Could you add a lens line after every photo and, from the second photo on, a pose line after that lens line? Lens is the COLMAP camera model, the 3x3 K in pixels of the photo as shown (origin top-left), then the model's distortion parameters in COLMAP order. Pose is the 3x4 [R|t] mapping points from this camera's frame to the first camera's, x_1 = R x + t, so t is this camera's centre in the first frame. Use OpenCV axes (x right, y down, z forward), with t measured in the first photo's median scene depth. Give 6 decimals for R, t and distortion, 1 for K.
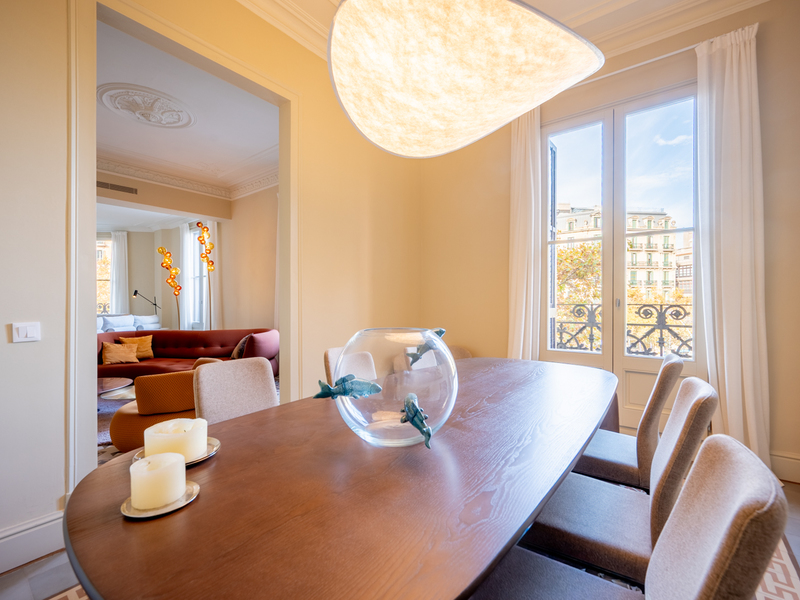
lens RADIAL K [[362.8, 0, 406.1], [0, 362.8, 303.5], [0, 0, 1]] dist [0.001928, -0.000421]
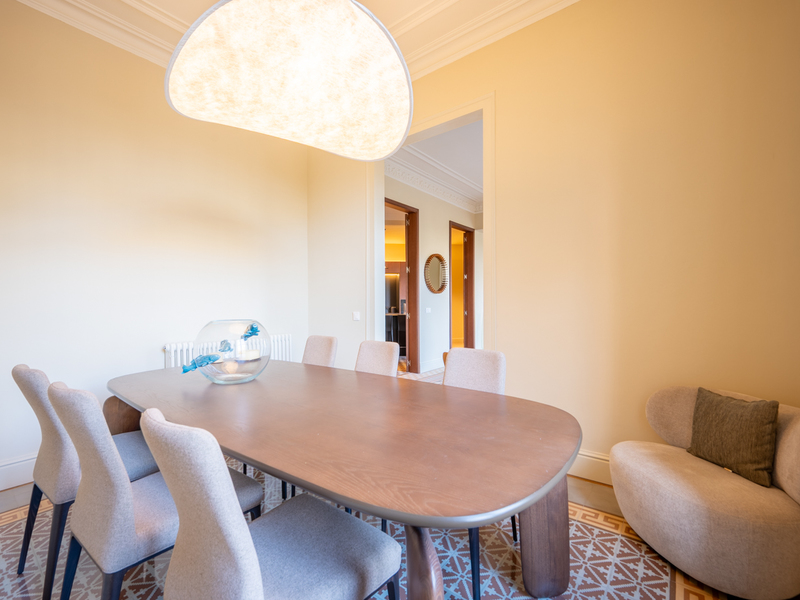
lens RADIAL K [[362.8, 0, 398.1], [0, 362.8, 301.9], [0, 0, 1]] dist [0.001928, -0.000421]
pose [[-0.053325, -0.003852, -0.998570, 0.565386], [-0.000603, 0.999993, -0.003826, -0.002375], [0.998577, 0.000398, -0.053327, 0.631834]]
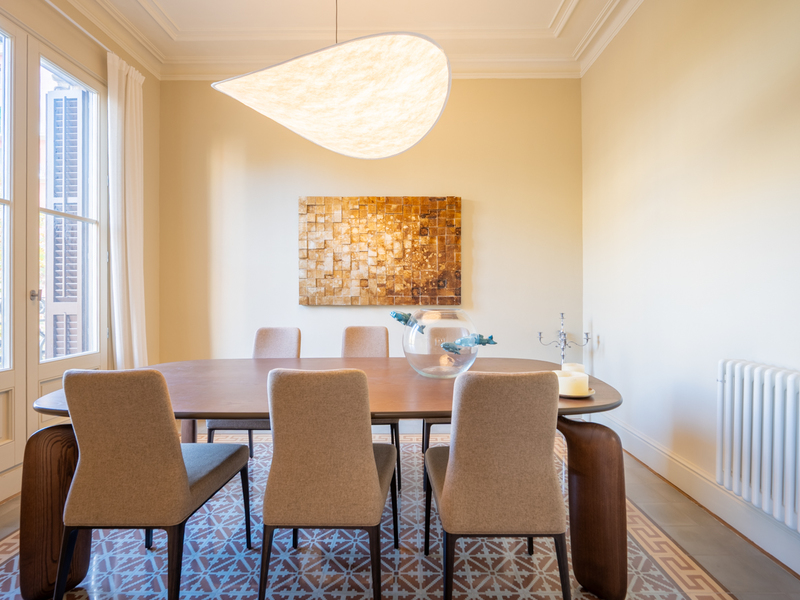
lens RADIAL K [[362.8, 0, 406.1], [0, 362.8, 292.3], [0, 0, 1]] dist [0.001928, -0.000421]
pose [[-0.565141, 0.005024, 0.824979, -0.422121], [0.008762, 0.999962, -0.000087, -0.002864], [-0.824948, 0.007179, -0.565164, 0.682334]]
